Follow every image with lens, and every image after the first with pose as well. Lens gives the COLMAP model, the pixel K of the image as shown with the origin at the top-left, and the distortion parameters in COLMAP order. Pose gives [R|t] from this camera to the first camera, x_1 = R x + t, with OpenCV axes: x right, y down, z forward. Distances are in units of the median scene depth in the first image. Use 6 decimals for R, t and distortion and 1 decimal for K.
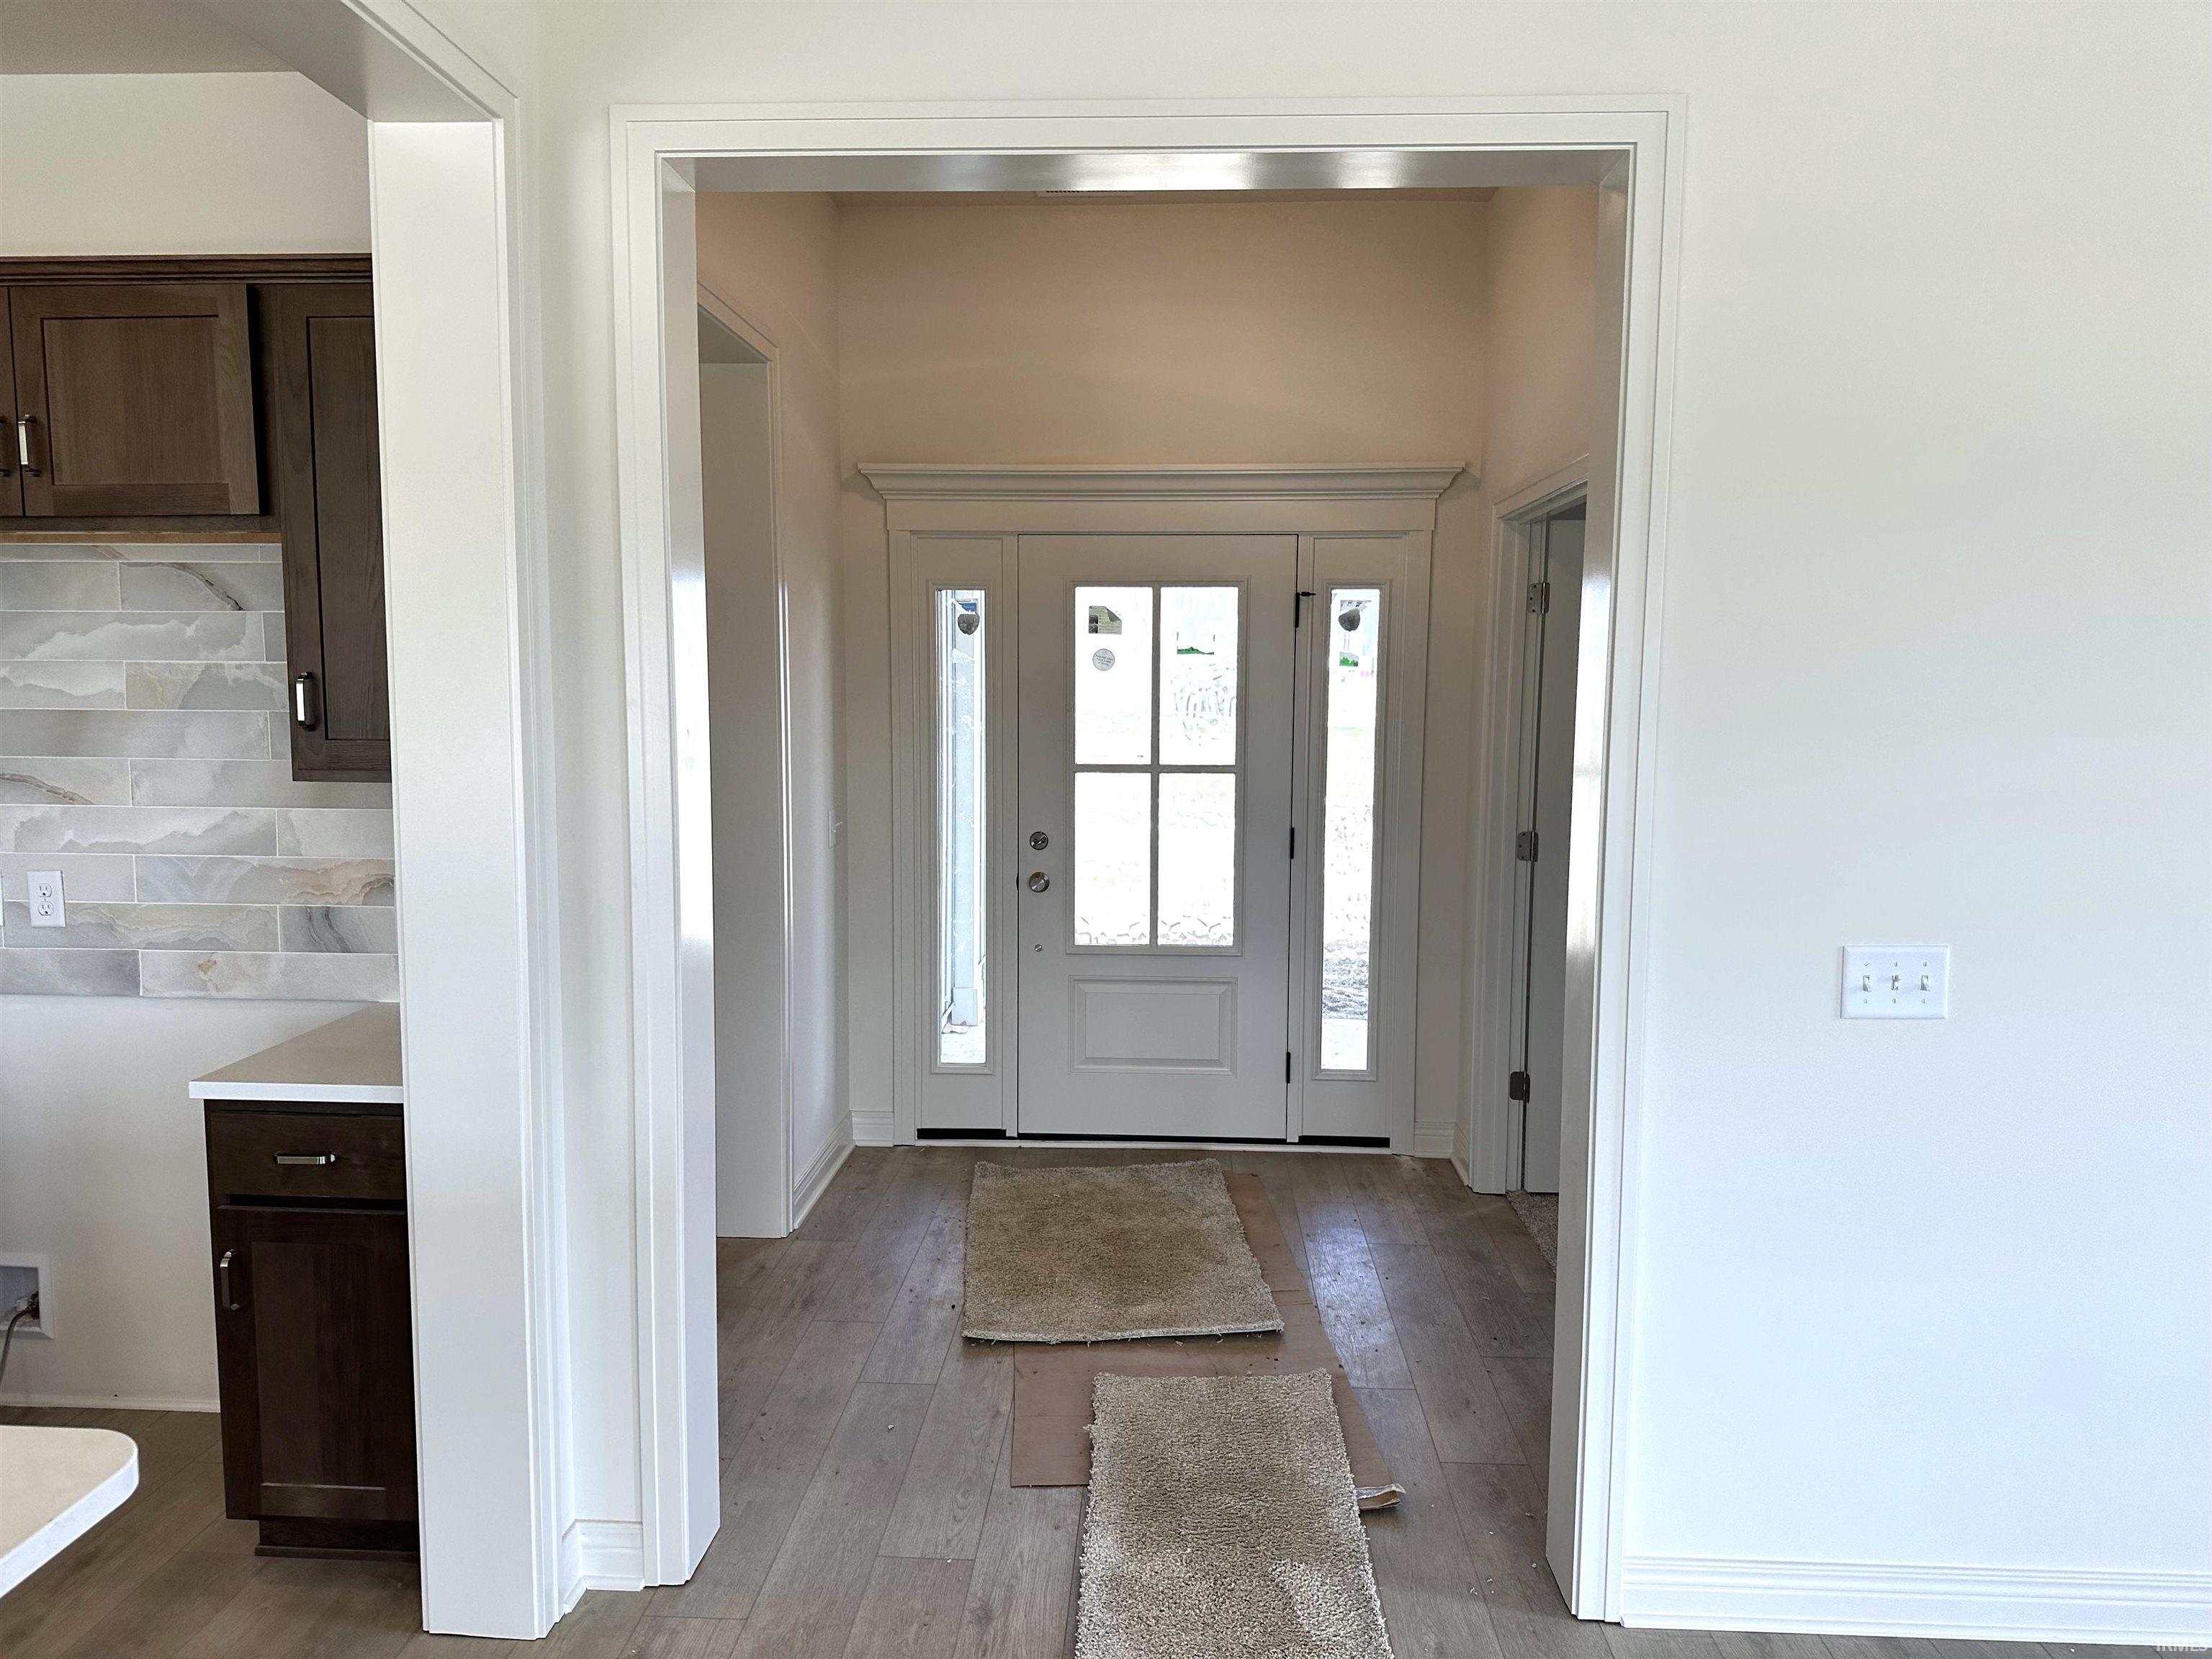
lens RADIAL K [[1538.1, 0, 1118.8], [0, 1538.1, 837.0], [0, 0, 1]] dist [0.049065, -0.058367]
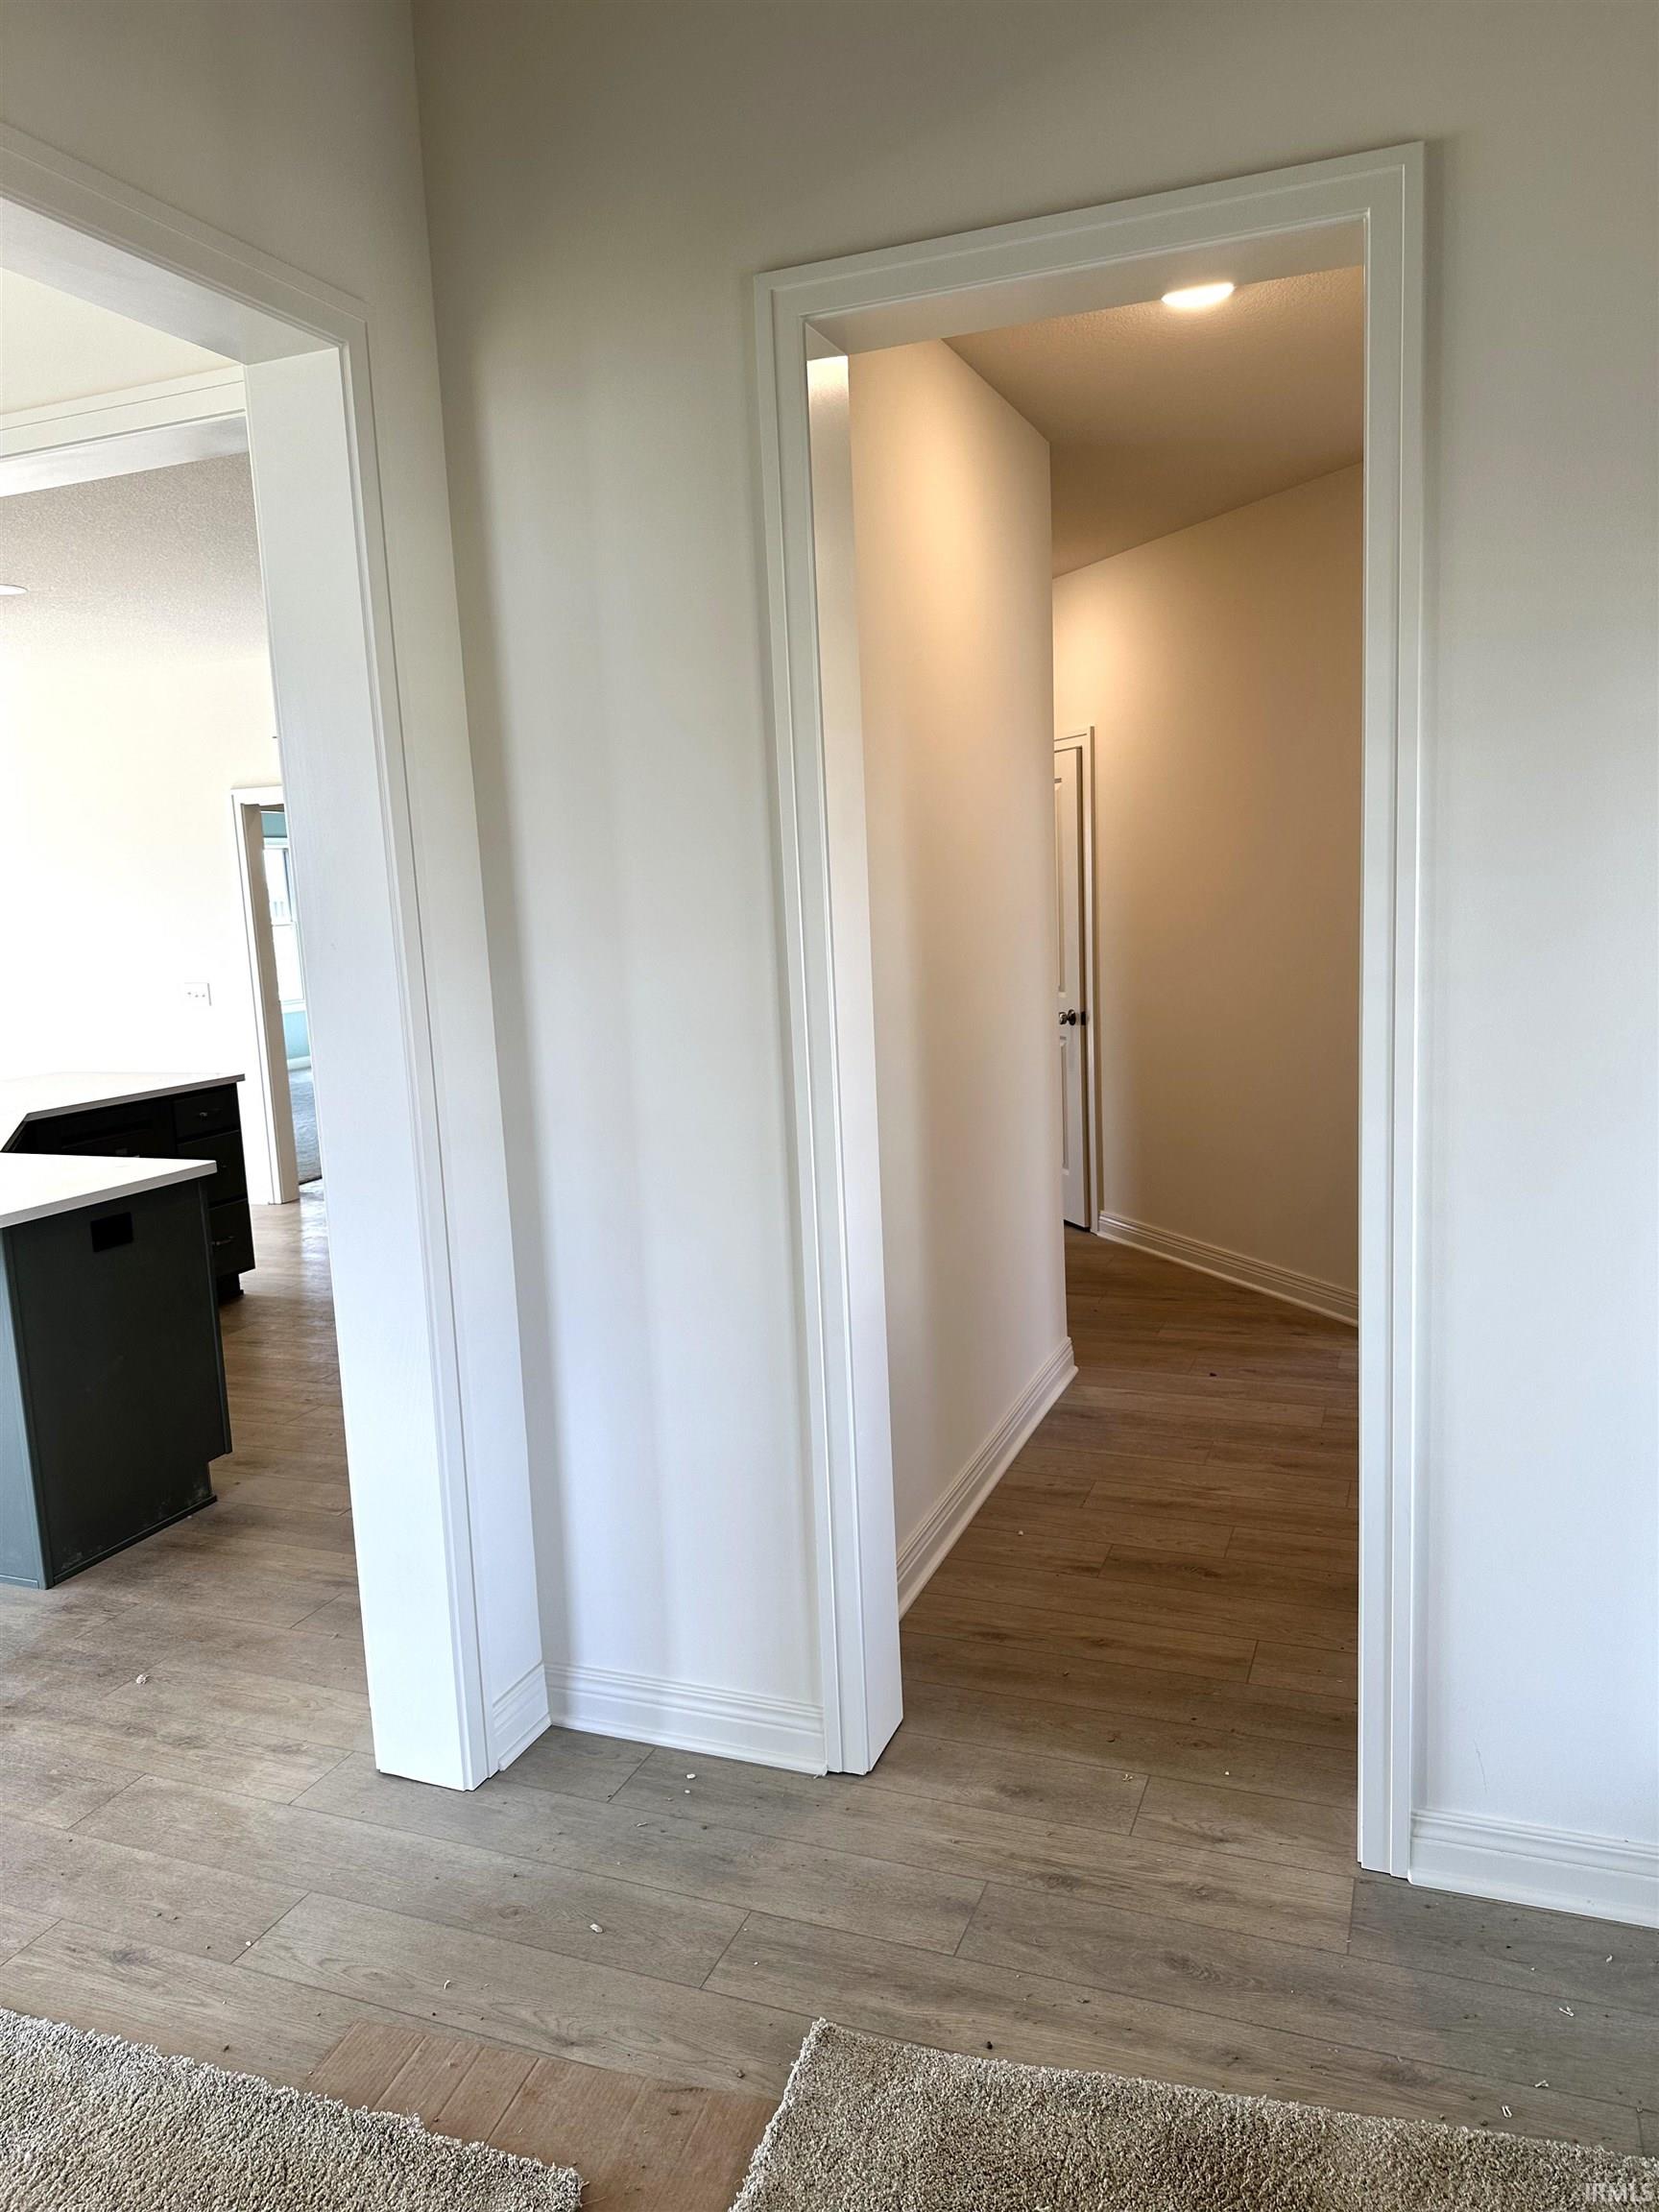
lens RADIAL K [[1538.1, 0, 795.7], [0, 1538.1, 1126.4], [0, 0, 1]] dist [0.049065, -0.058367]
pose [[-0.334626, 0.145415, -0.931064, 0.278860], [-0.057970, 0.982975, 0.174357, -0.071794], [0.940566, 0.112319, -0.320499, 0.819507]]
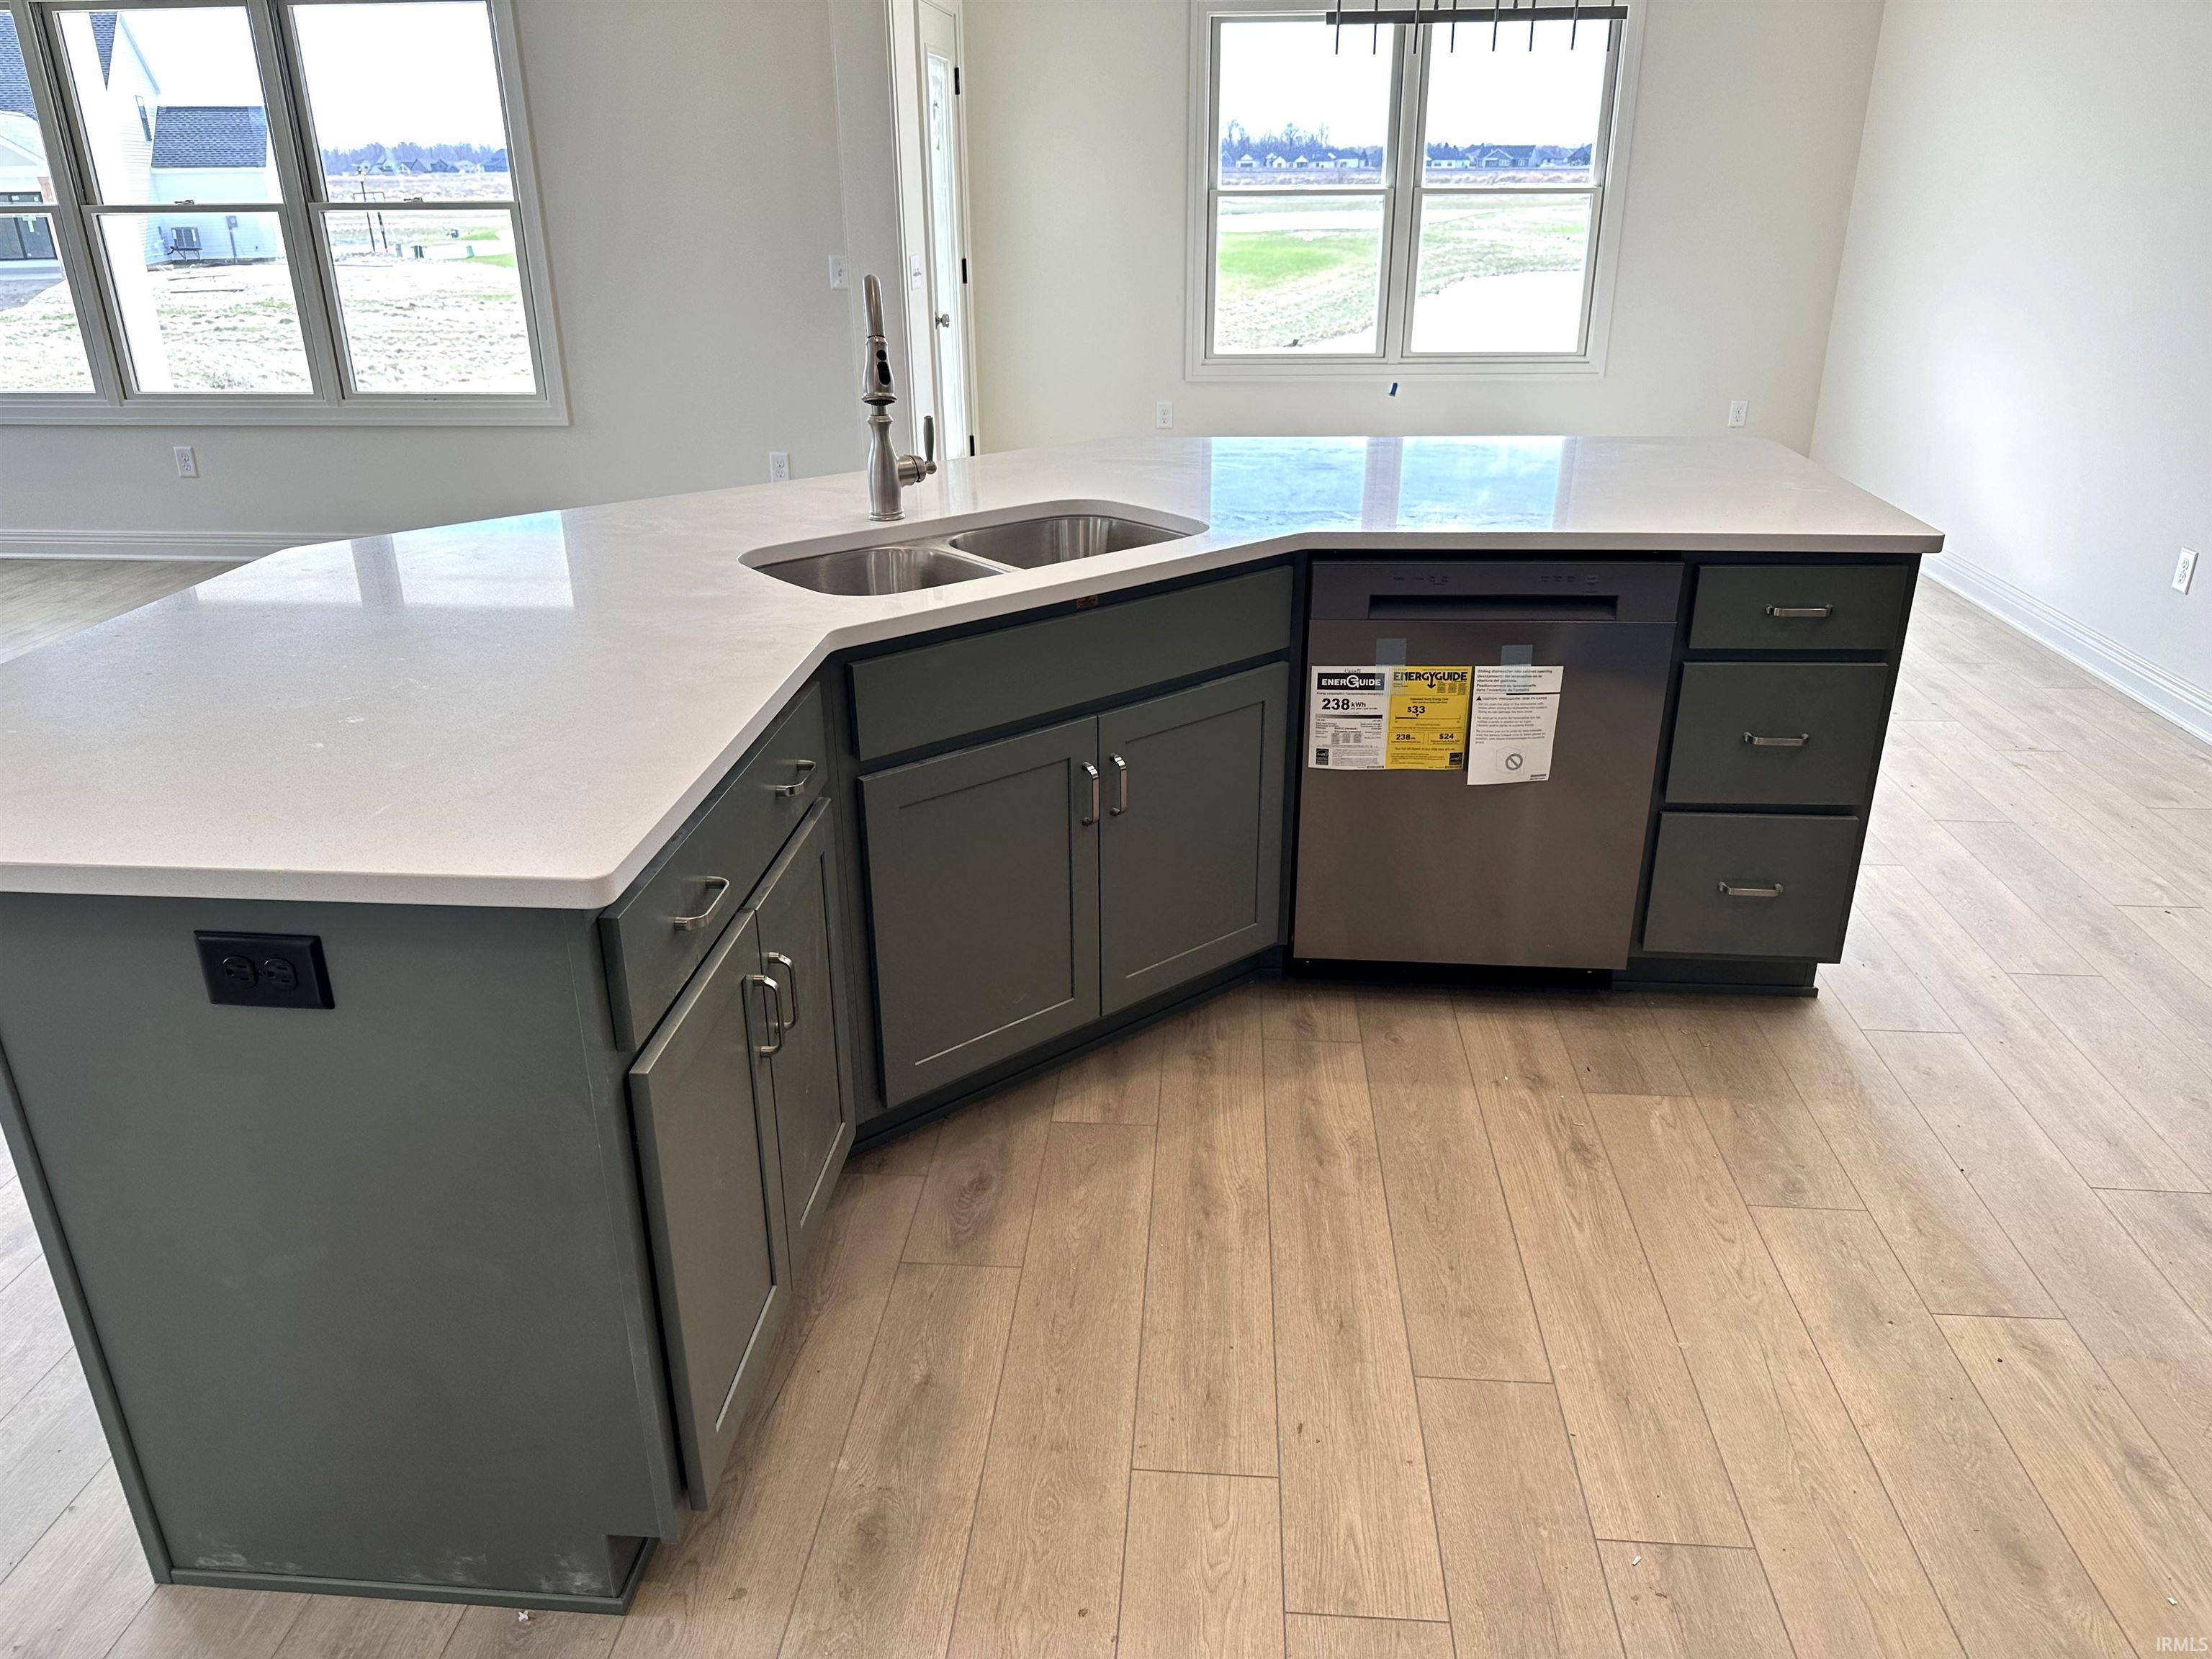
lens RADIAL K [[1538.1, 0, 1100.4], [0, 1538.1, 811.0], [0, 0, 1]] dist [0.049065, -0.058367]
pose [[-0.999085, -0.018814, 0.038403, -0.475952], [0.001773, 0.879020, 0.476781, -0.032863], [-0.042727, 0.476413, -0.878183, 0.497652]]
